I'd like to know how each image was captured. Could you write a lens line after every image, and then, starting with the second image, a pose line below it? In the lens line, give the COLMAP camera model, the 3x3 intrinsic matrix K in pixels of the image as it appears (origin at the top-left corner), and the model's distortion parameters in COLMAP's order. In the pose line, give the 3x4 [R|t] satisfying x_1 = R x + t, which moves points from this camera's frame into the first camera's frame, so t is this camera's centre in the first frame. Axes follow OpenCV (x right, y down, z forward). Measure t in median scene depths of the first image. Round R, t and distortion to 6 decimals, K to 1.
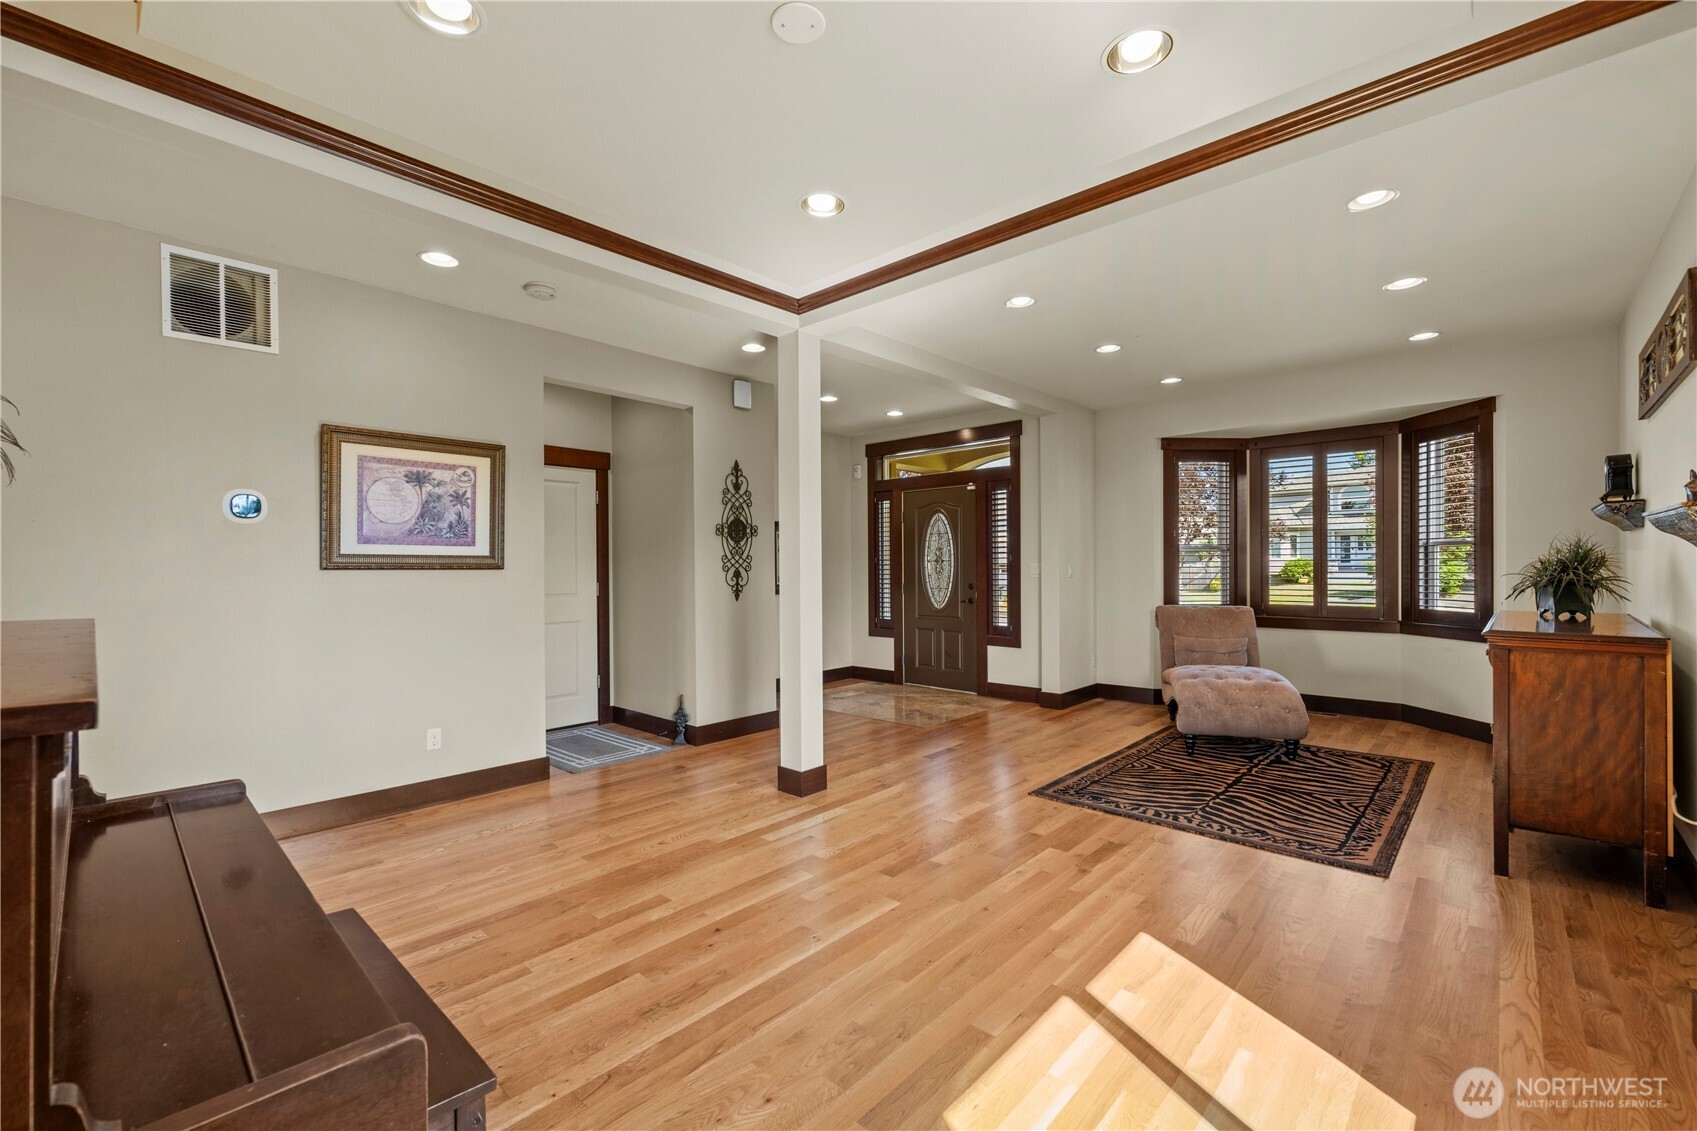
lens RADIAL K [[729.5, 0, 840.2], [0, 729.5, 561.3], [0, 0, 1]] dist [-0.013103, 0.004820]
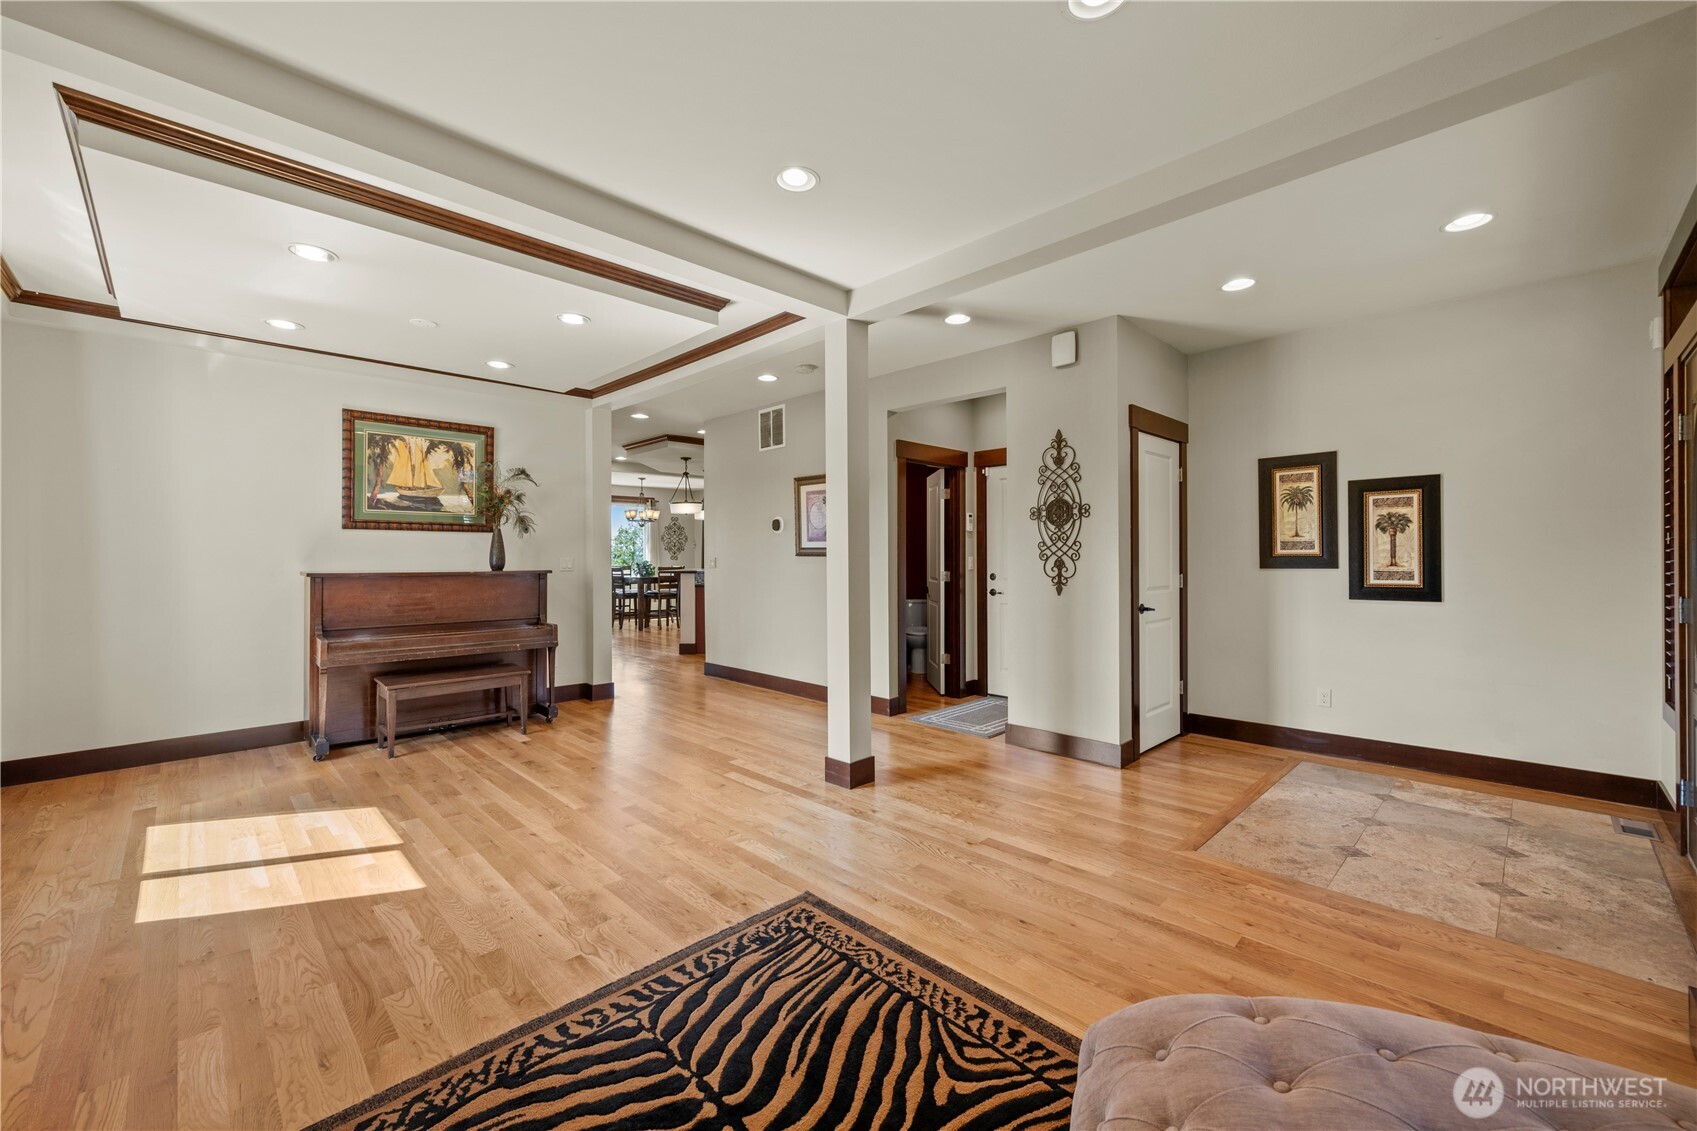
lens RADIAL K [[666.4, 0, 843.4], [0, 666.4, 561.4], [0, 0, 1]] dist [0.000274, 0.000078]
pose [[-0.046951, 0.018593, -0.998724, 0.870143], [0.015076, 0.999726, 0.017903, -0.003894], [0.998783, -0.014216, -0.047219, 1.055802]]
